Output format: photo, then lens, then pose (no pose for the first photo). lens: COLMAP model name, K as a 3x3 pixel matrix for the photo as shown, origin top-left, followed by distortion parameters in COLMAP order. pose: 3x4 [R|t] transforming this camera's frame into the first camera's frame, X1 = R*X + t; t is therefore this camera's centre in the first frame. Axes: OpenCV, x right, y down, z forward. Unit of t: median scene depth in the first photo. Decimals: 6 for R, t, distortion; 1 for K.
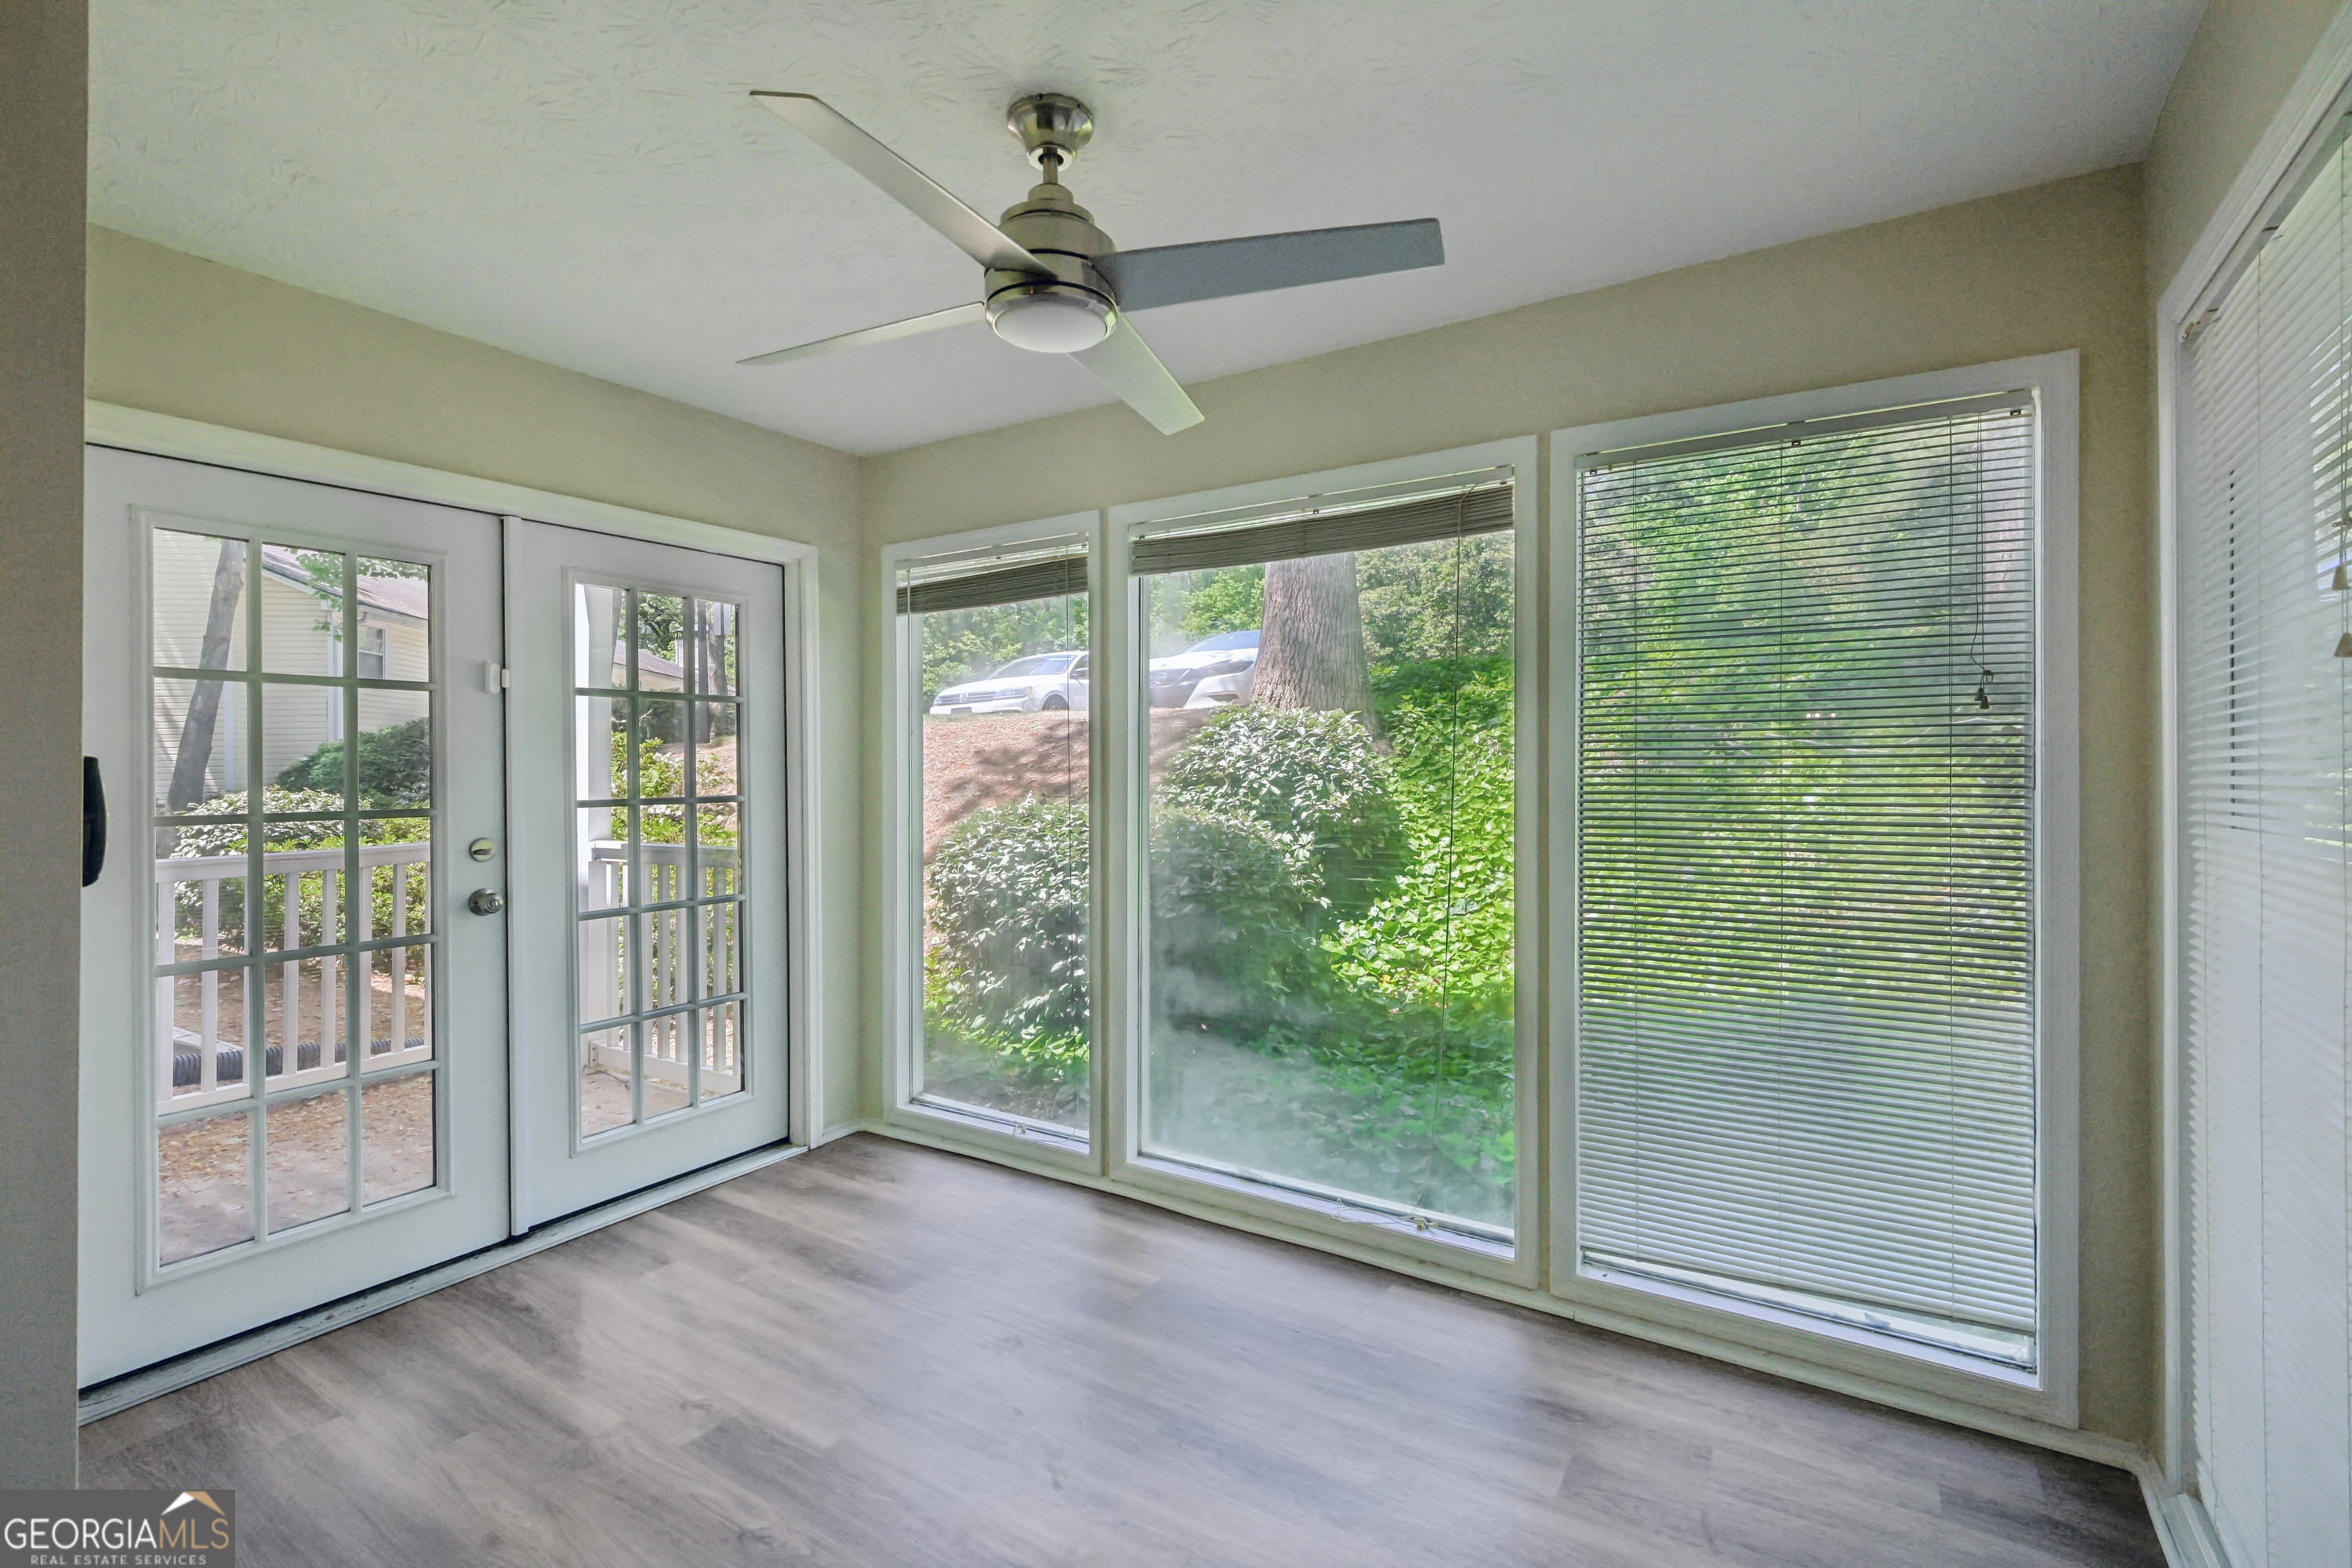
lens RADIAL K [[1070.7, 0, 1178.2], [0, 1070.7, 776.9], [0, 0, 1]] dist [-0.001518, 0.001751]
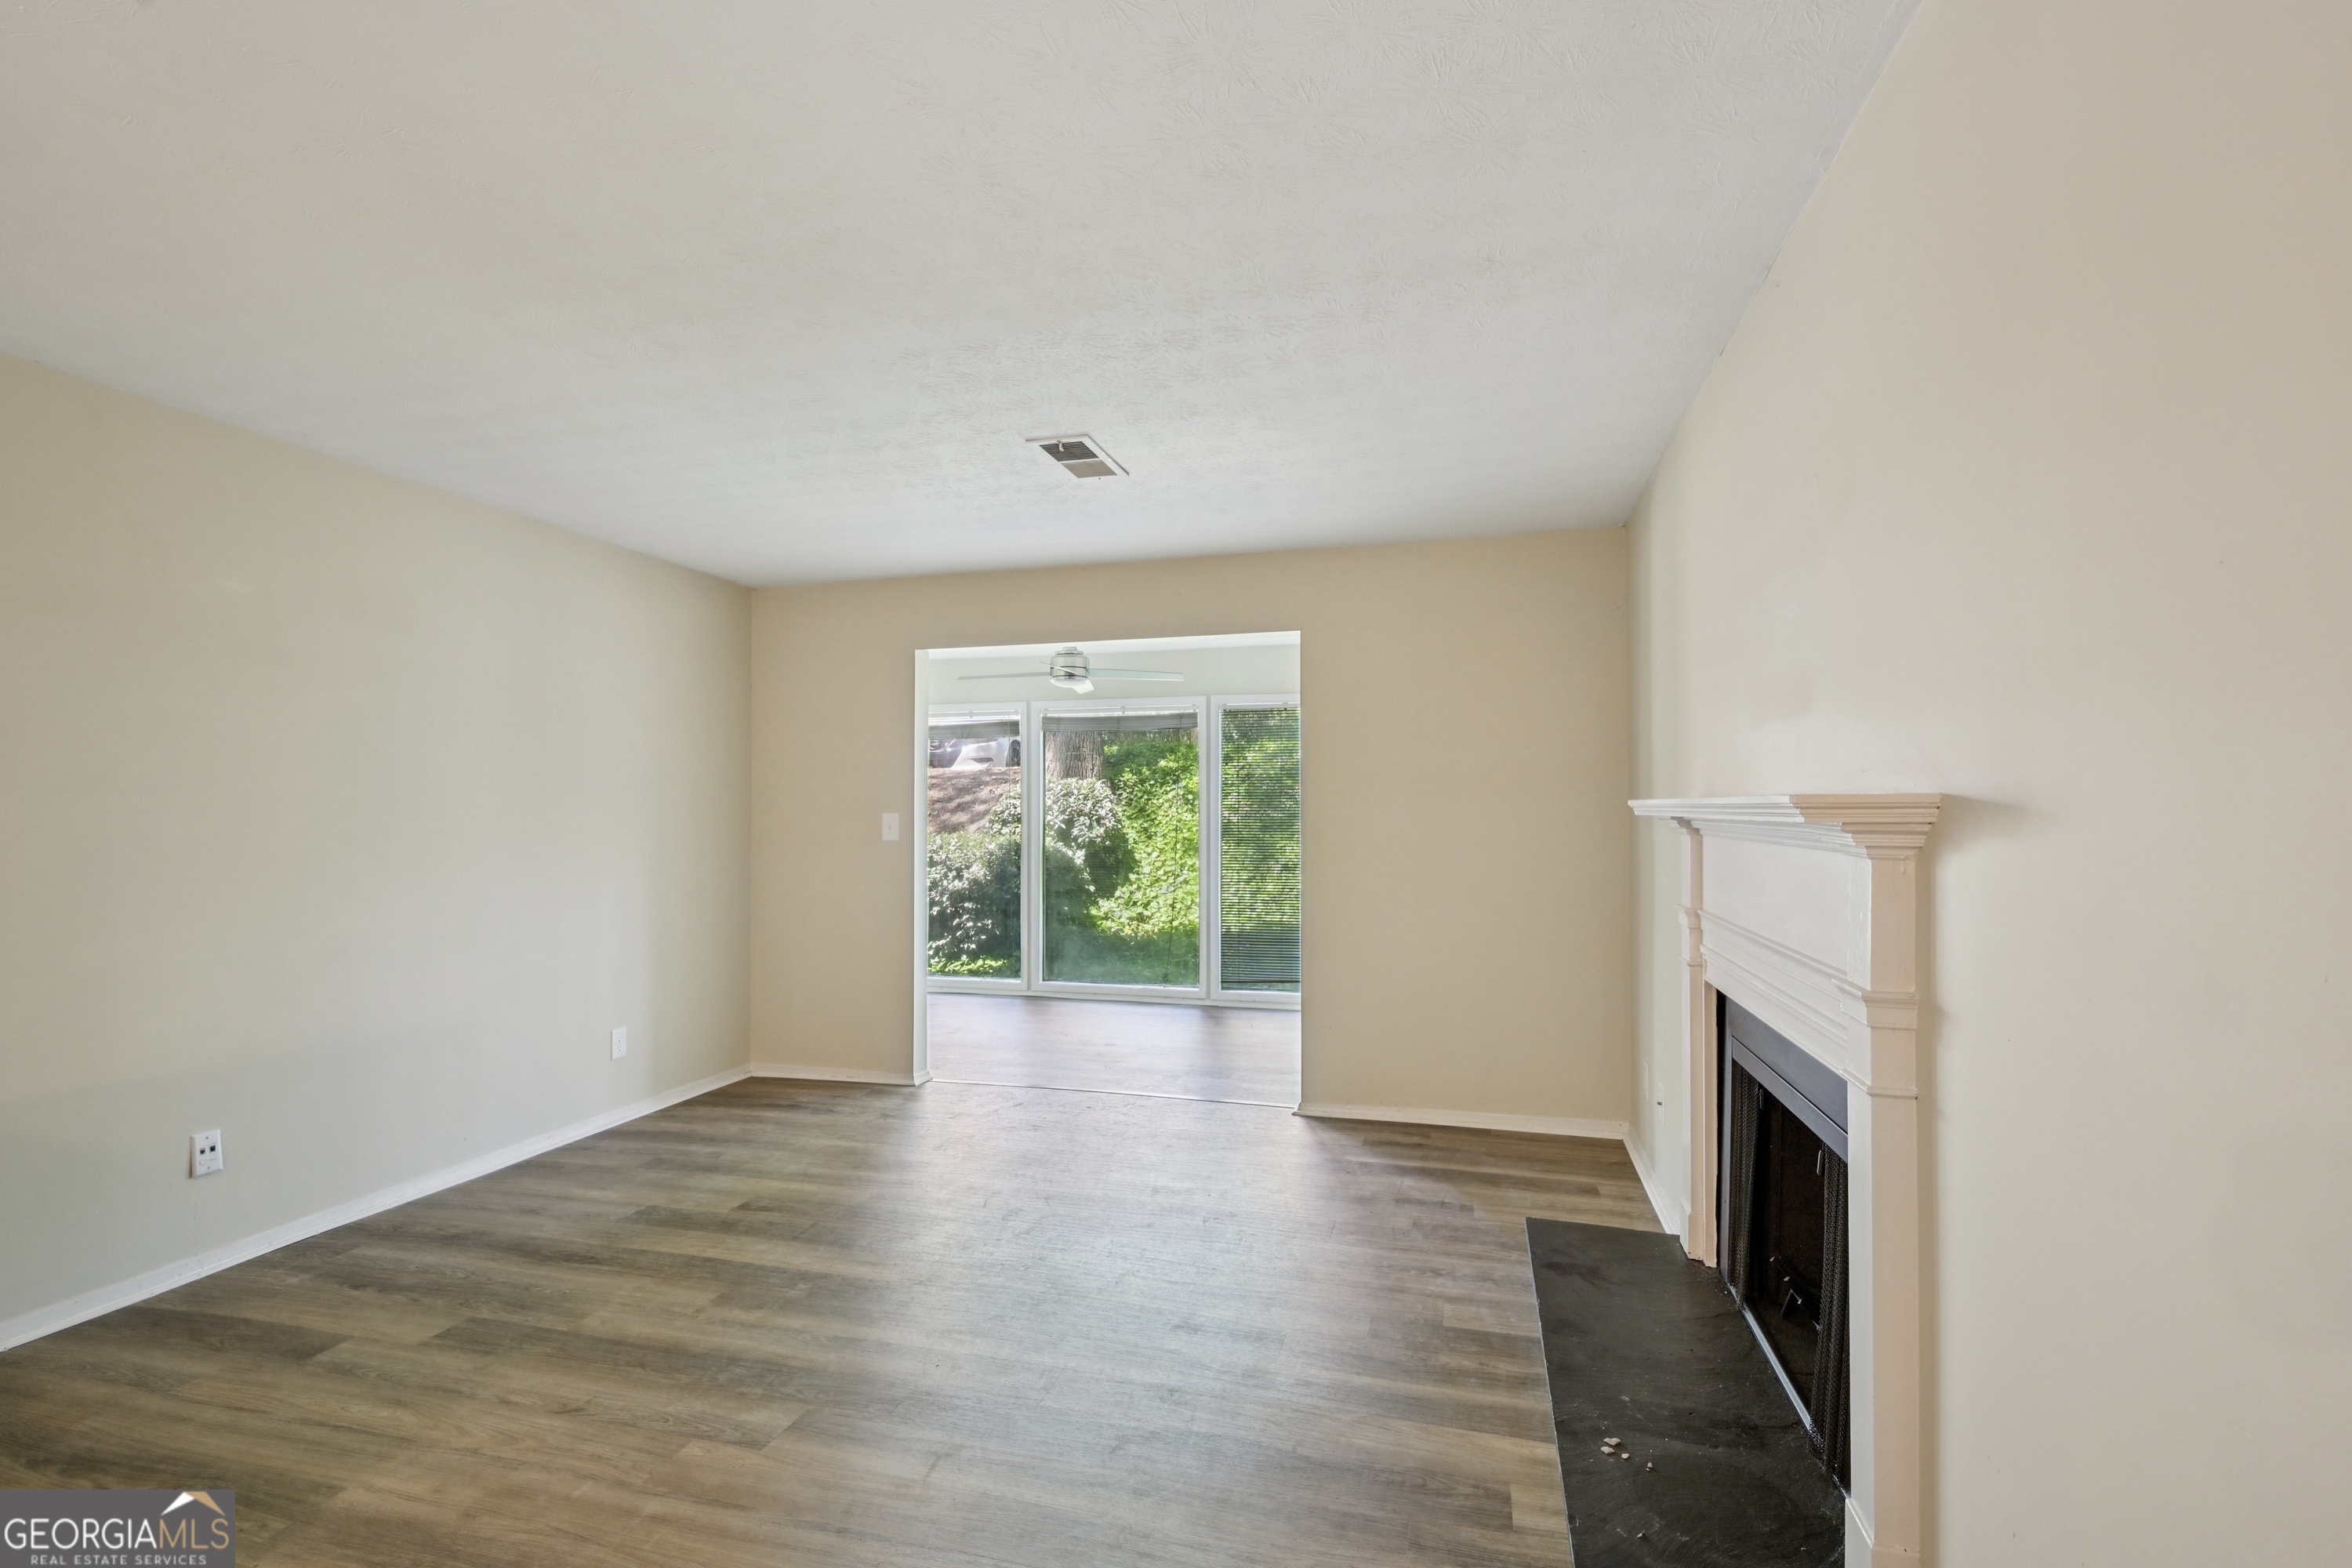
lens RADIAL K [[1070.7, 0, 1150.8], [0, 1070.7, 825.3], [0, 0, 1]] dist [-0.001518, 0.001751]
pose [[0.962055, -0.003229, 0.272836, -0.256478], [0.002307, 0.999990, 0.003701, 0.005932], [-0.272846, -0.002931, 0.962053, -0.748334]]
